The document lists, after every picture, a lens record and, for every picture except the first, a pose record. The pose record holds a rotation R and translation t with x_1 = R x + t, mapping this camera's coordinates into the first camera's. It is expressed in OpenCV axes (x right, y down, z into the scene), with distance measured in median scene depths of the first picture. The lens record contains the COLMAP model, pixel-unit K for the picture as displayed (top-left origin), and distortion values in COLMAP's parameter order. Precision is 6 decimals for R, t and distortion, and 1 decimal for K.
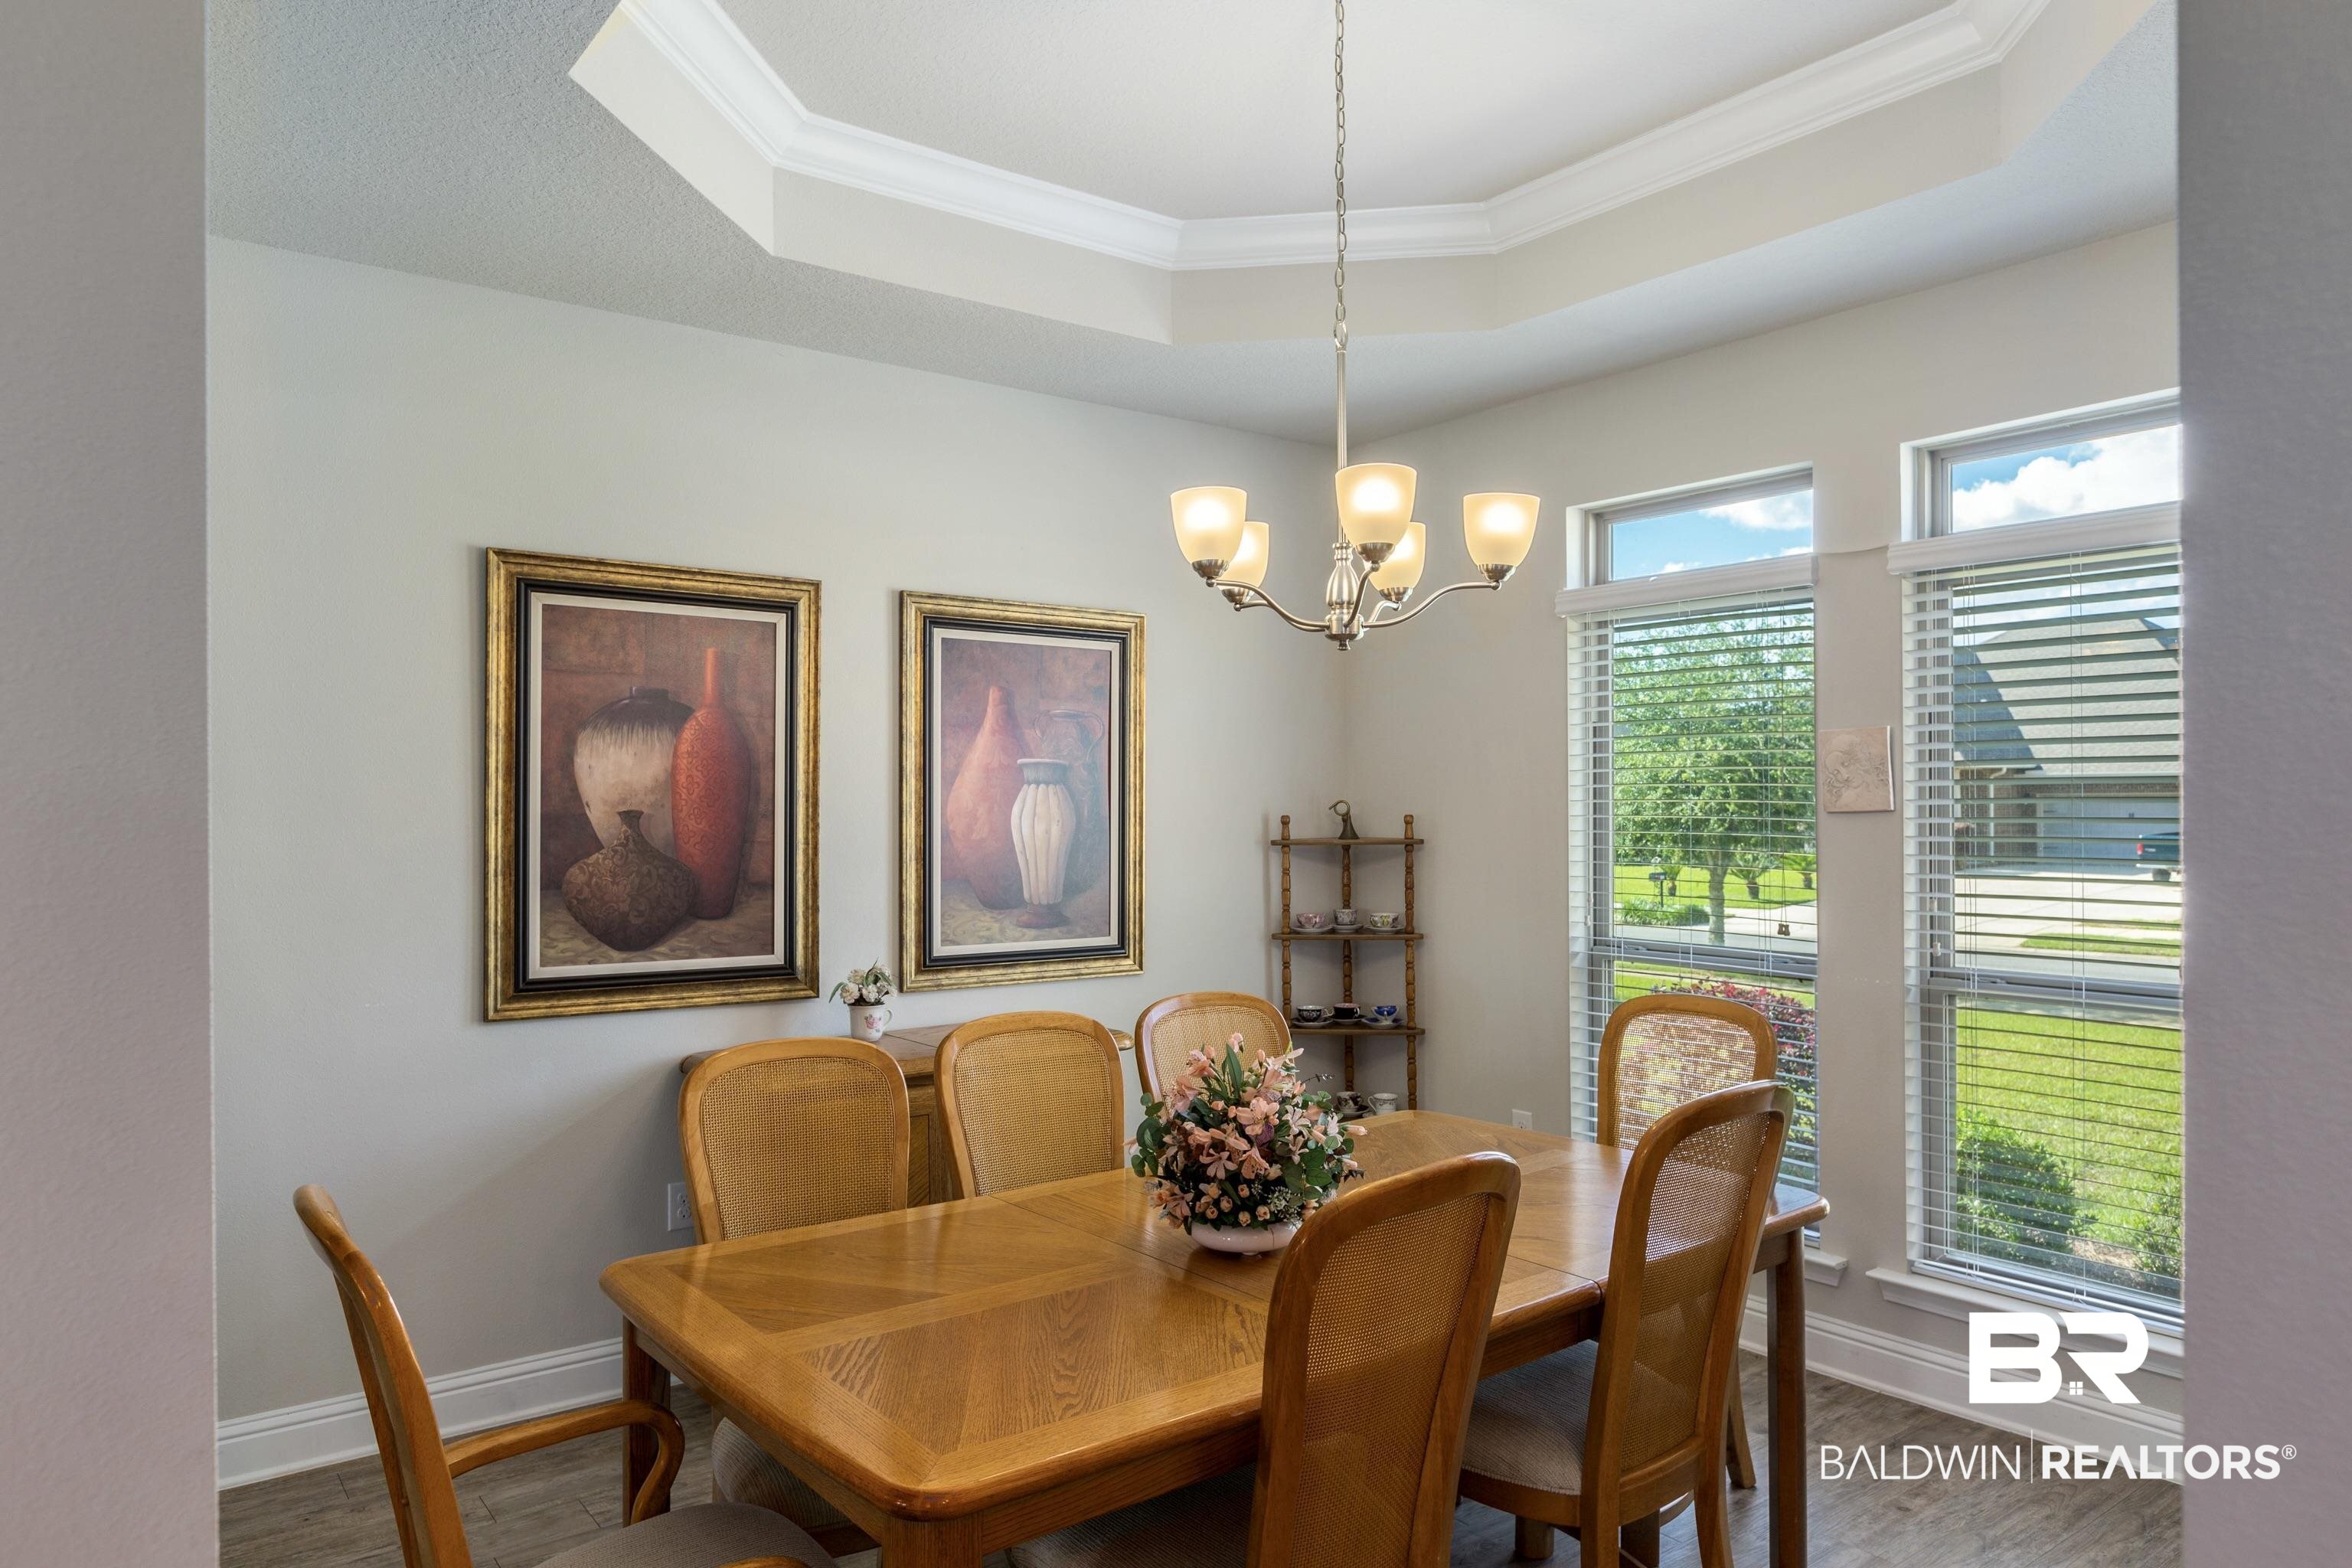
lens RADIAL K [[1517.7, 0, 1176.9], [0, 1517.7, 821.1], [0, 0, 1]] dist [-0.000109, 0.000033]
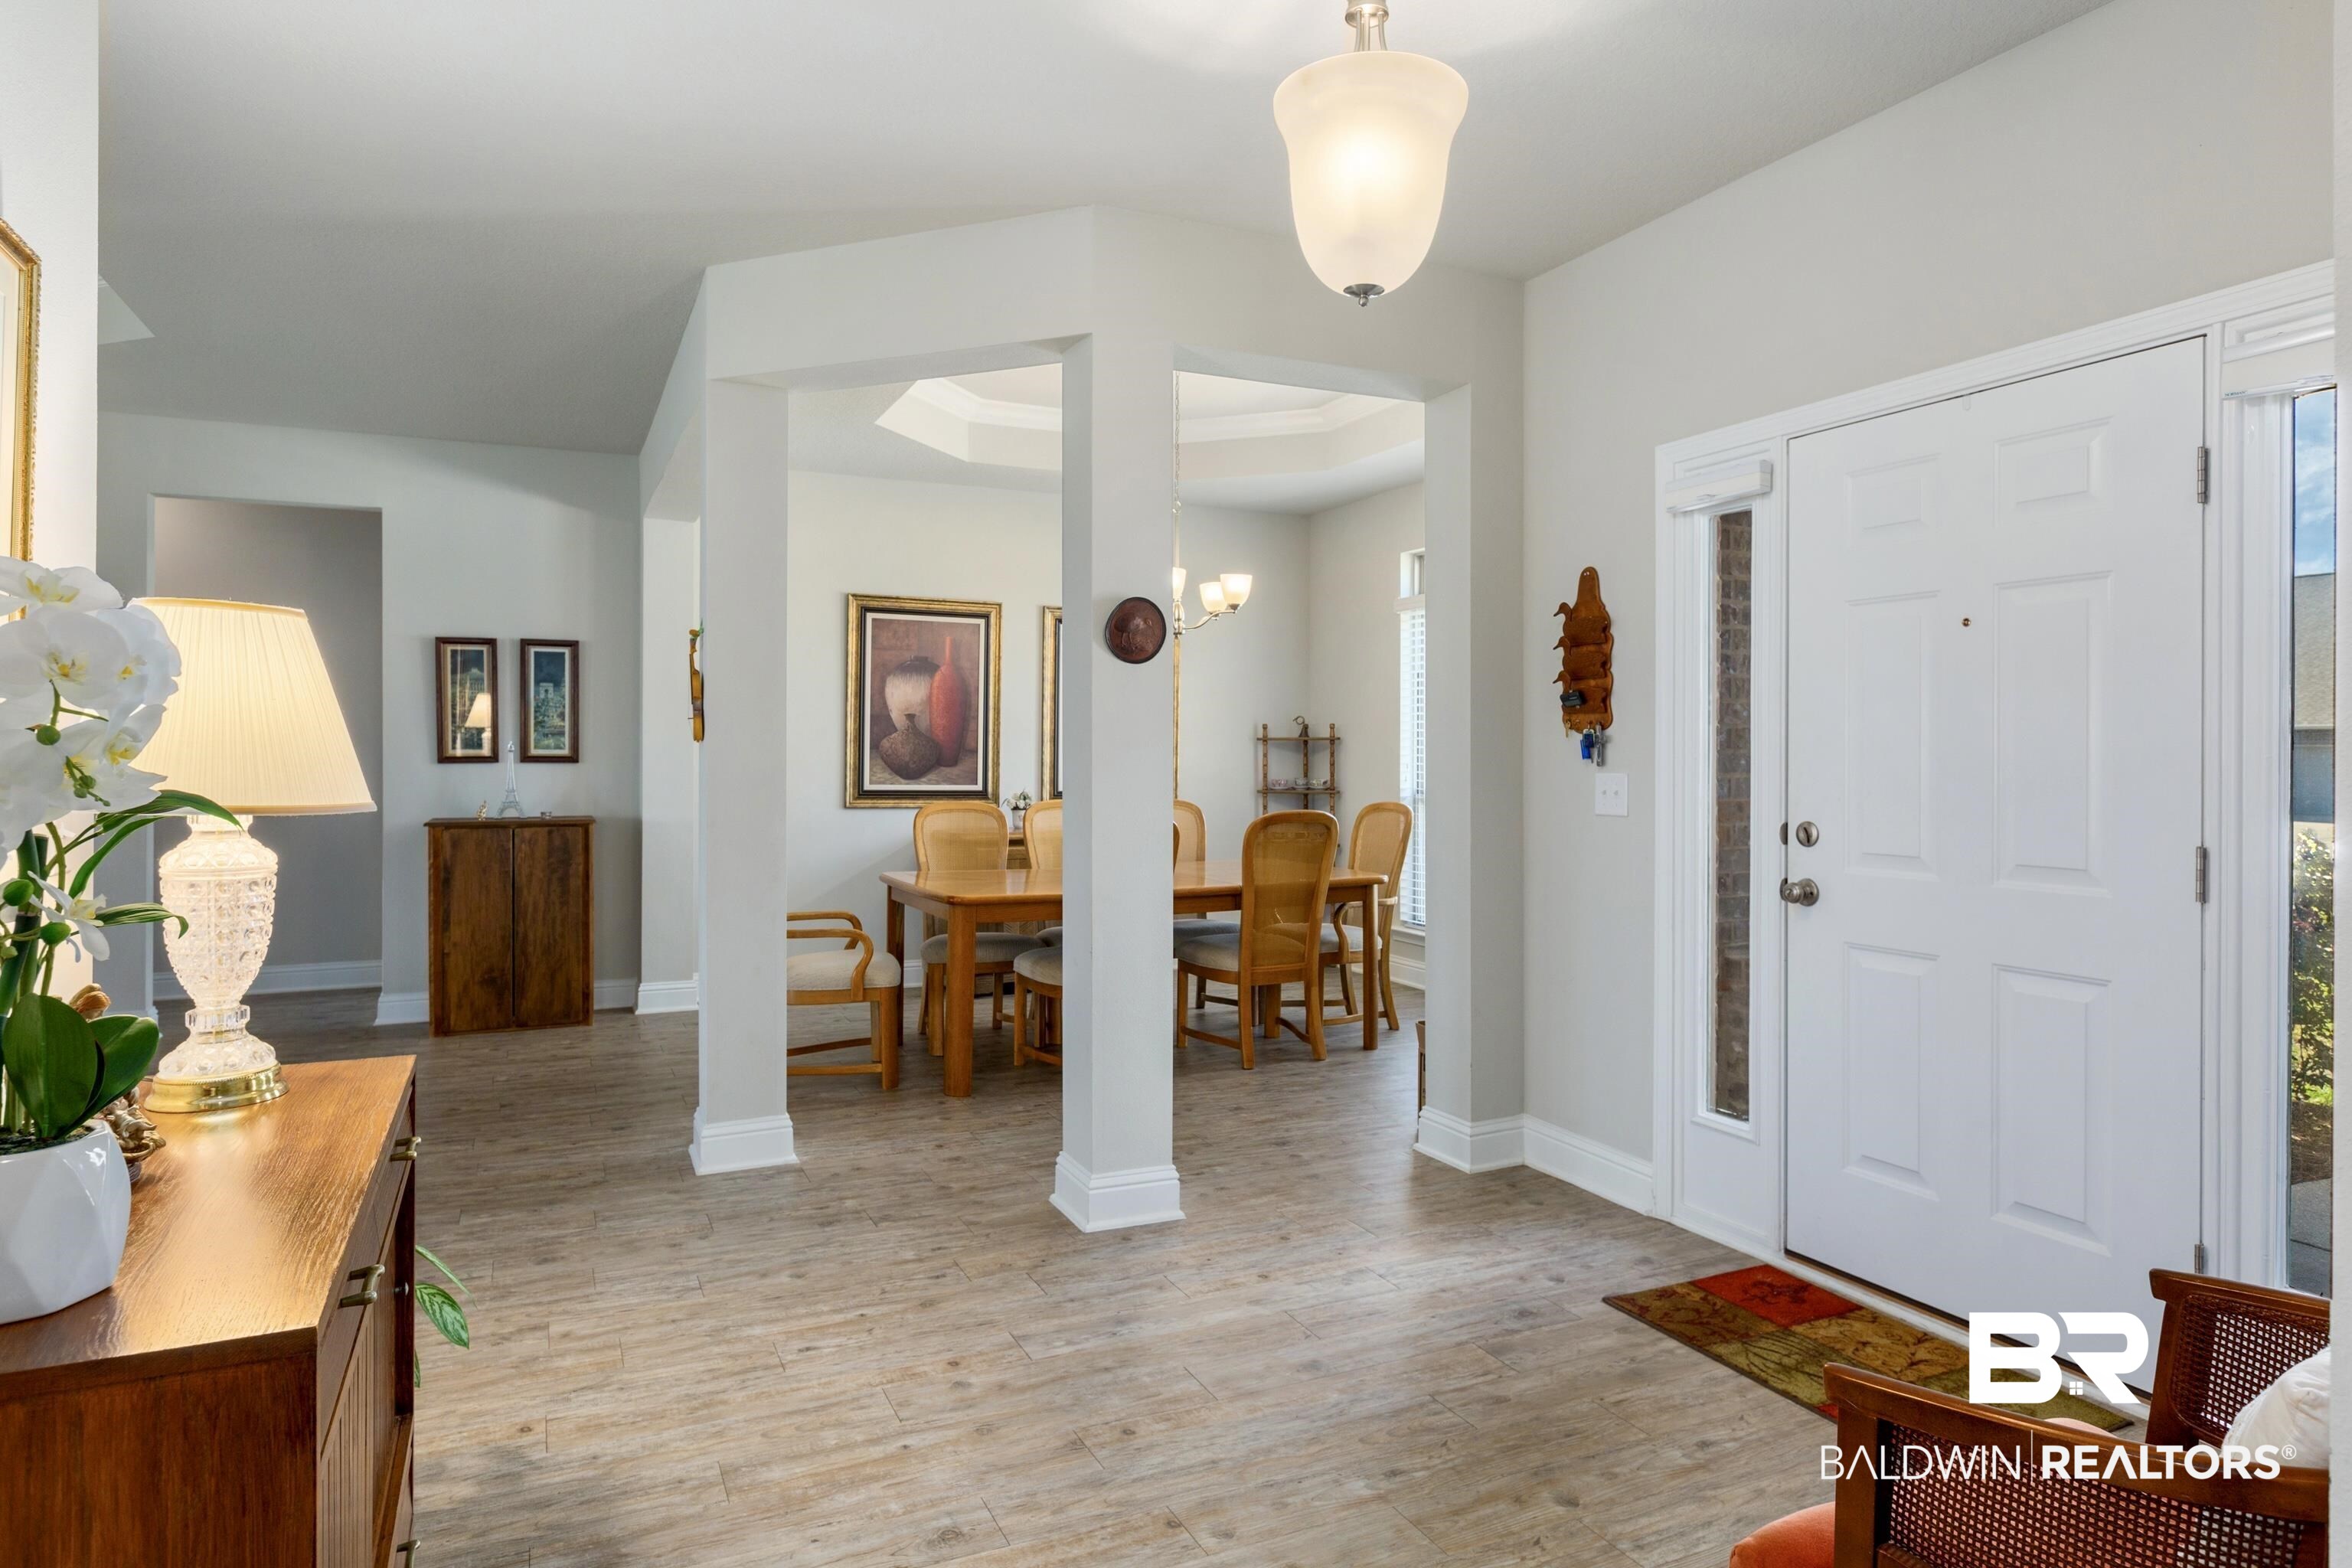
lens RADIAL K [[1393.2, 0, 1181.9], [0, 1393.2, 767.4], [0, 0, 1]] dist [-0.002993, -0.000144]
pose [[0.978364, 0.008775, -0.206705, 0.396237], [-0.009504, 0.999952, -0.002535, 0.066134], [0.206672, 0.004444, 0.978400, -0.791087]]
